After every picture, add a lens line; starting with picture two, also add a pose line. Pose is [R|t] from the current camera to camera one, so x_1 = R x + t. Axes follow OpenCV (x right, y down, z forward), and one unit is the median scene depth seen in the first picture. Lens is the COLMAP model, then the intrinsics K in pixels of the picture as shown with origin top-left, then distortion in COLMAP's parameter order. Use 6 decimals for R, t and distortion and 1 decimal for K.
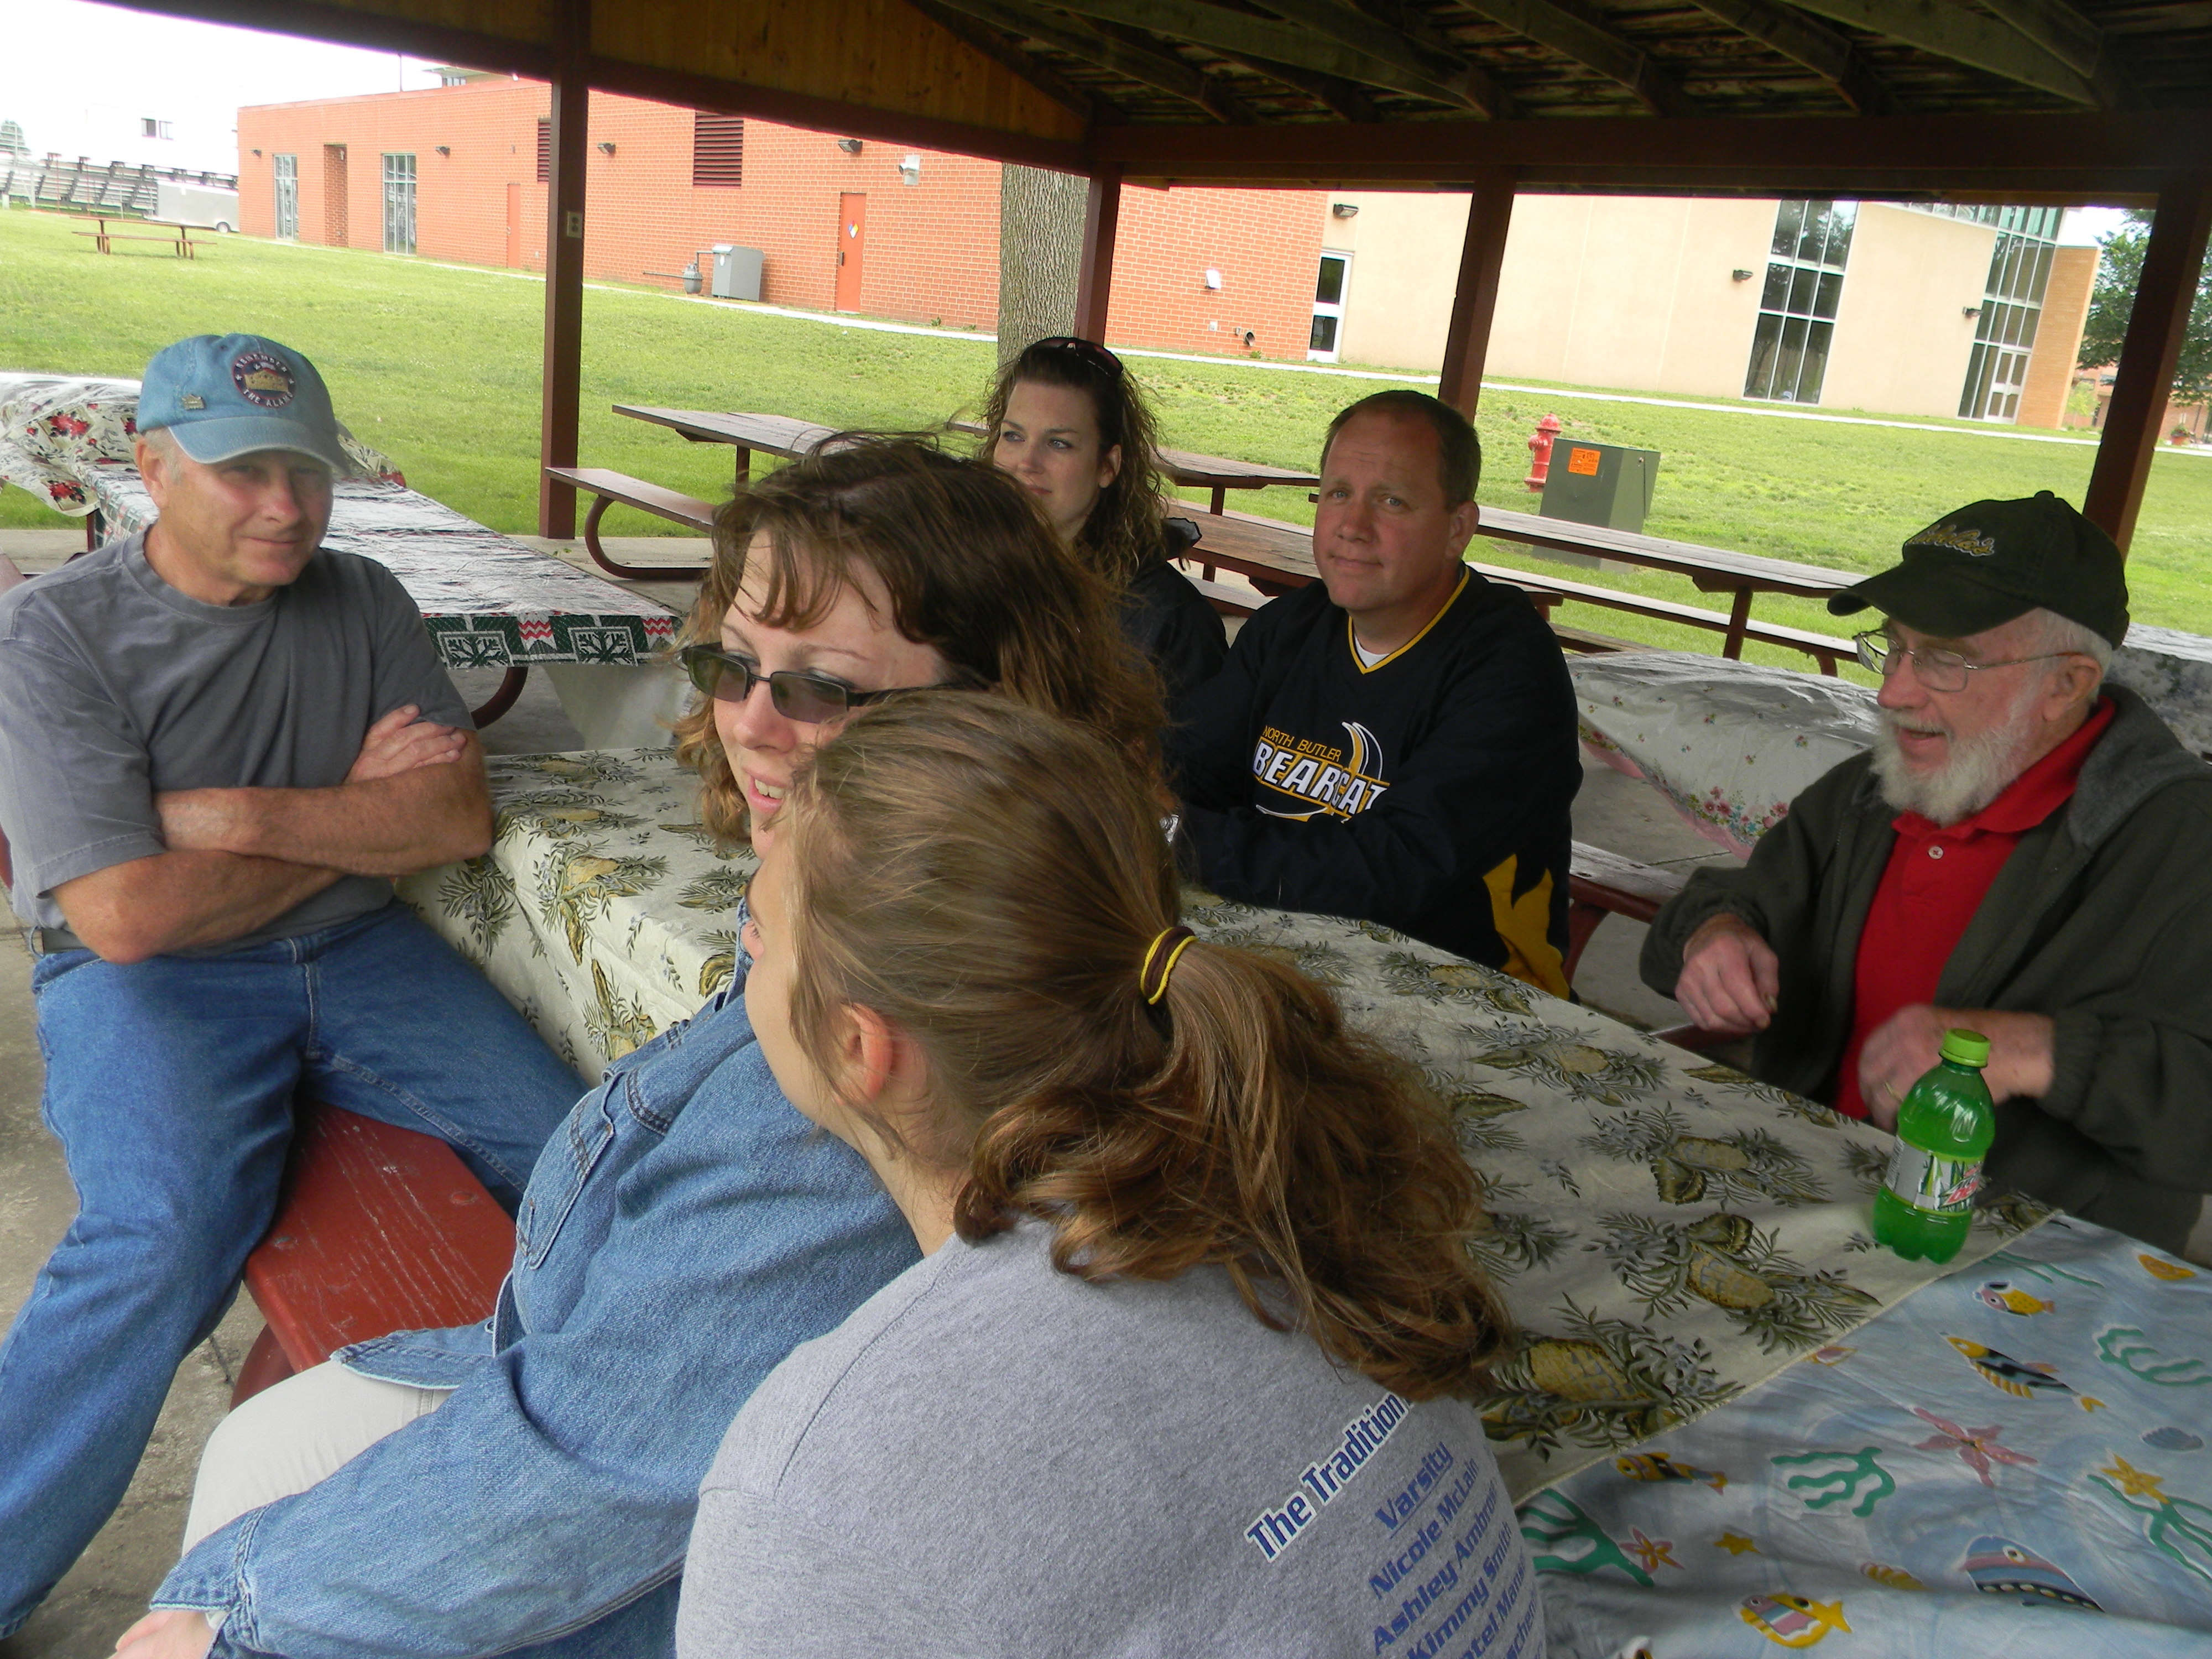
lens RADIAL K [[1788.7, 0, 1100.3], [0, 1788.7, 843.2], [0, 0, 1]] dist [-0.009340, -0.007626]
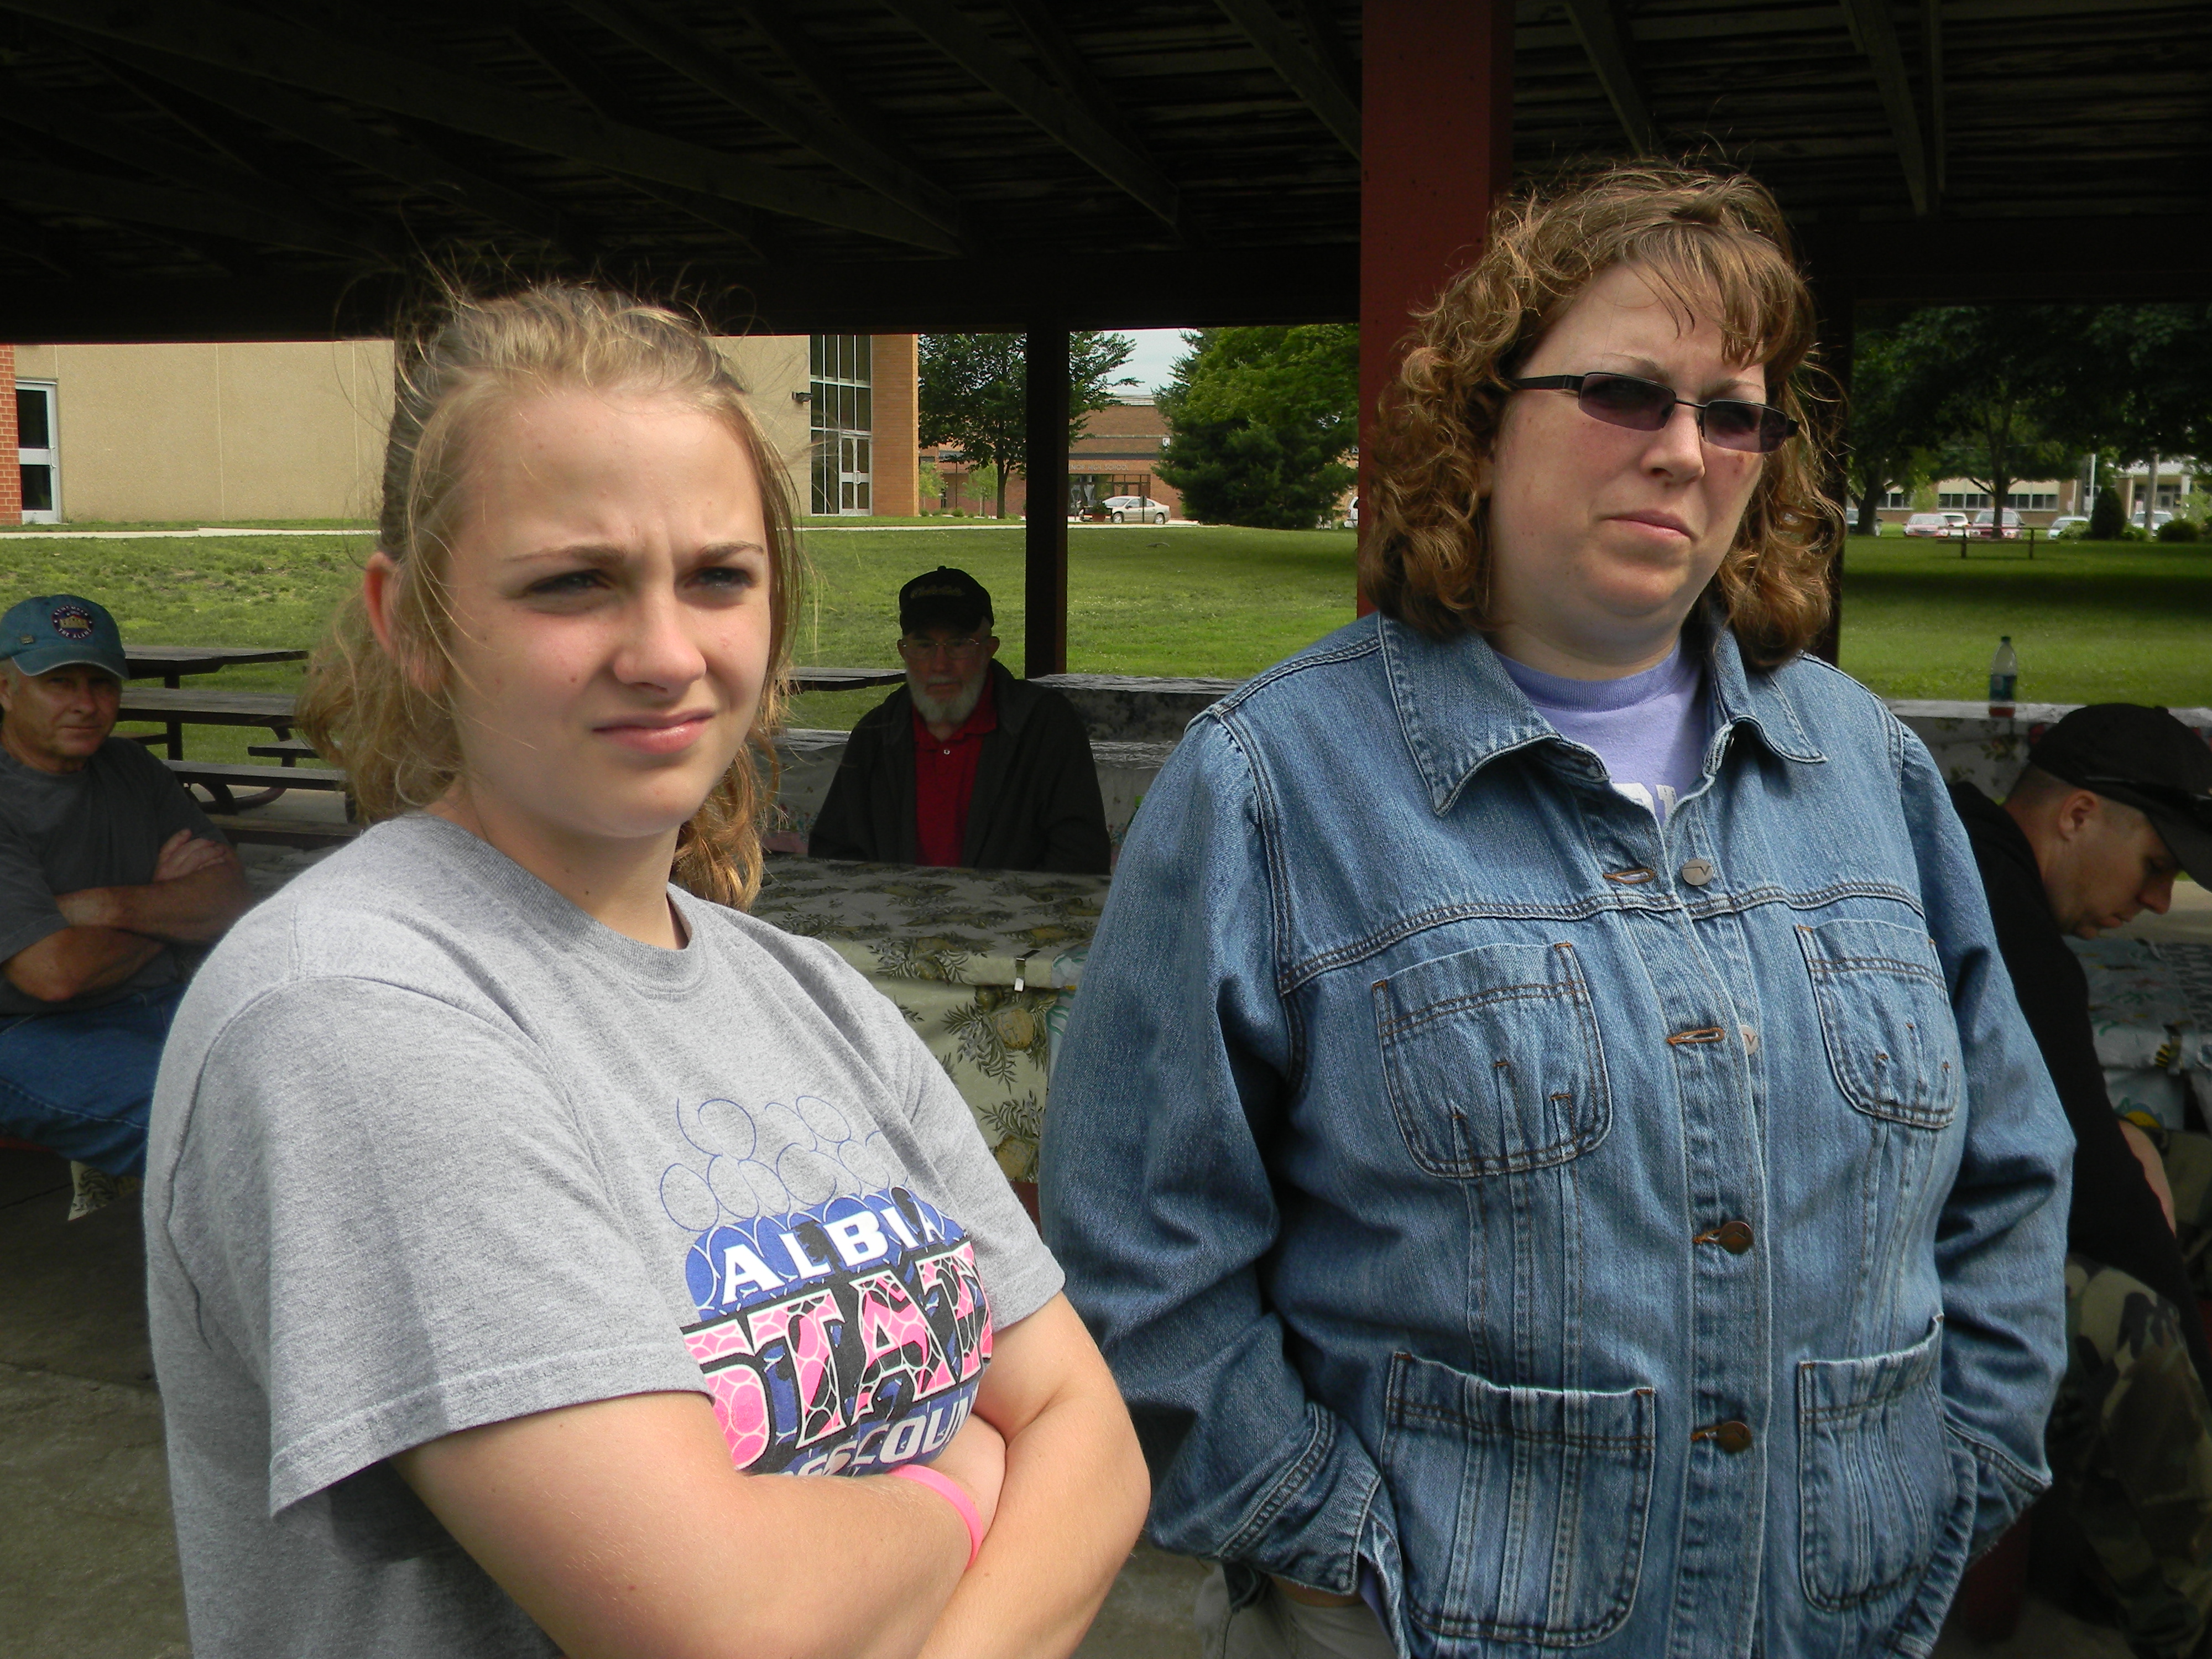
lens RADIAL K [[2363.3, 0, 1114.4], [0, 2363.3, 826.6], [0, 0, 1]] dist [-0.002780, 0.000000]
pose [[0.836851, -0.161481, 0.523071, -0.093774], [0.222132, 0.973472, -0.054857, 0.024332], [-0.500337, 0.162098, 0.850522, -0.127123]]
